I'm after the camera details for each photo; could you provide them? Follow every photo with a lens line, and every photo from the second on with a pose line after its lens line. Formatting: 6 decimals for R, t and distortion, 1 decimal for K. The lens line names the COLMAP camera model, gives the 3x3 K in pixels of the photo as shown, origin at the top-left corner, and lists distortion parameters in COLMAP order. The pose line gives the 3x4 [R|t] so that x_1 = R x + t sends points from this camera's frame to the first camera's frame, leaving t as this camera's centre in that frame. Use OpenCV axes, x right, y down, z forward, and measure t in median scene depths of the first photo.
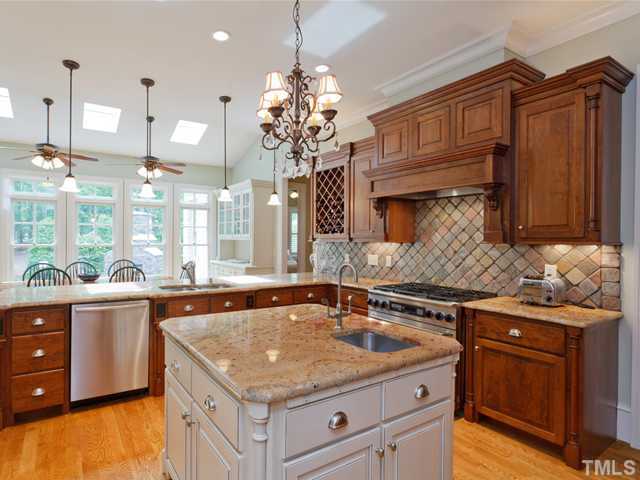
lens RADIAL K [[379.7, 0, 320.4], [0, 379.7, 240.4], [0, 0, 1]] dist [0.001625, 0.000071]
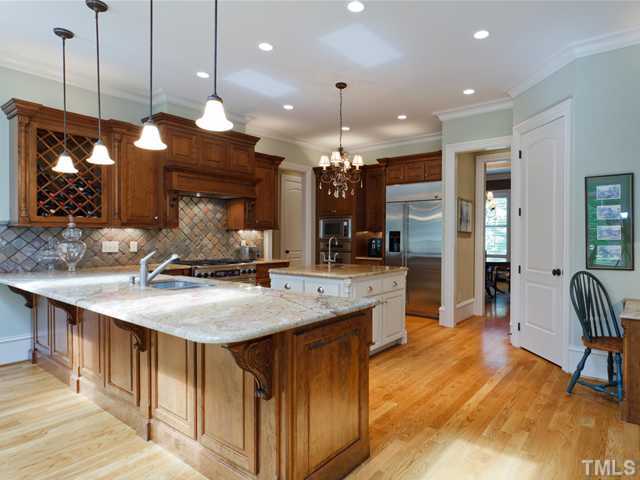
lens RADIAL K [[379.7, 0, 320.4], [0, 379.7, 242.1], [0, 0, 1]] dist [0.001625, 0.000071]
pose [[-0.278485, -0.026411, 0.960077, -1.151894], [-0.002984, 0.999641, 0.026634, 0.016139], [-0.960436, 0.004552, -0.278464, 0.948413]]
